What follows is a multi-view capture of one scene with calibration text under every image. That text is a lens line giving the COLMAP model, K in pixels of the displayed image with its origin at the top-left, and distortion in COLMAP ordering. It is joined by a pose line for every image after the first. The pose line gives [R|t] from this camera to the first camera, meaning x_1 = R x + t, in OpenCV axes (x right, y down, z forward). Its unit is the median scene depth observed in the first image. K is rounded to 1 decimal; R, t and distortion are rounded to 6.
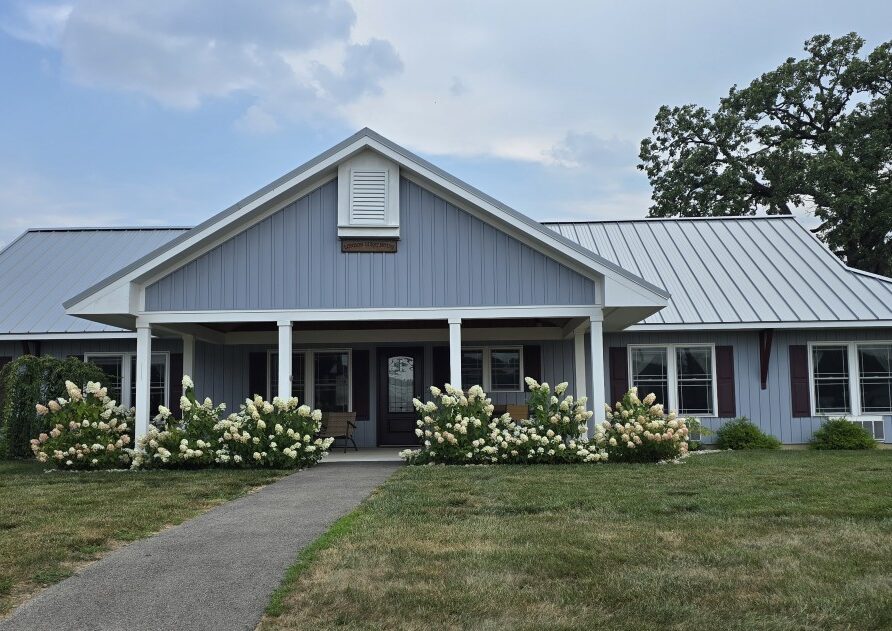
lens RADIAL K [[949.4, 0, 446.0], [0, 949.4, 315.5], [0, 0, 1]] dist [0.067827, -0.006265]
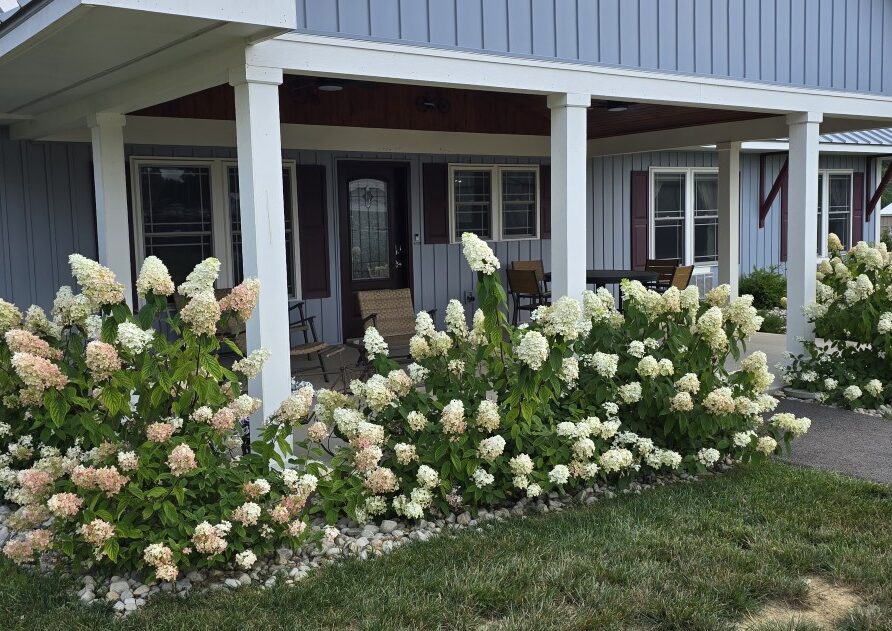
lens RADIAL K [[949.4, 0, 446.0], [0, 949.4, 315.5], [0, 0, 1]] dist [0.067827, -0.006265]
pose [[0.795597, -0.066914, 0.602119, -0.418073], [-0.047169, 0.984023, 0.171681, 0.028442], [-0.603987, -0.164990, 0.779729, 0.628251]]
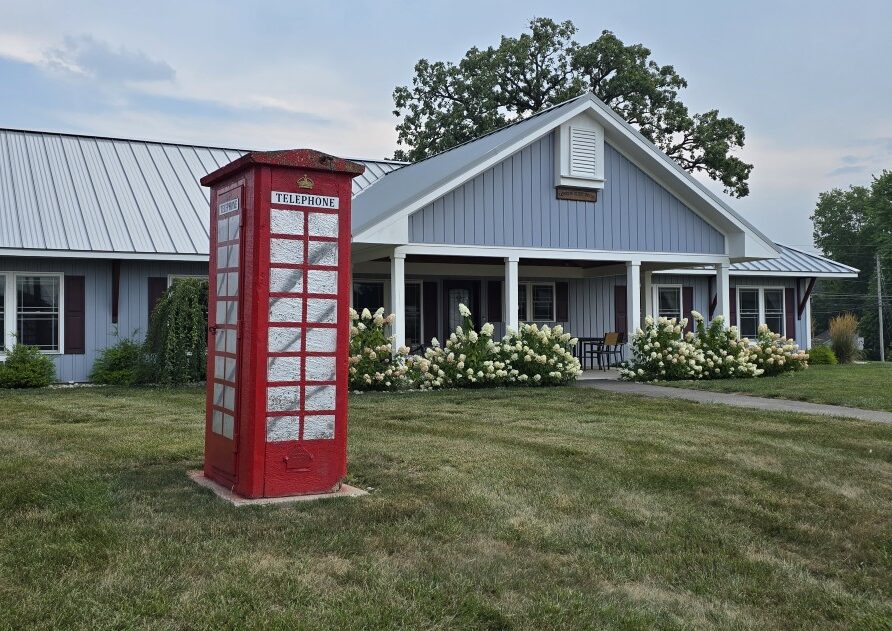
lens RADIAL K [[949.4, 0, 446.0], [0, 949.4, 315.5], [0, 0, 1]] dist [0.067827, -0.006265]
pose [[0.887685, 0.012724, 0.460276, -0.676833], [-0.045824, 0.997097, 0.060812, 0.008814], [-0.458166, -0.075073, 0.885691, 0.034759]]
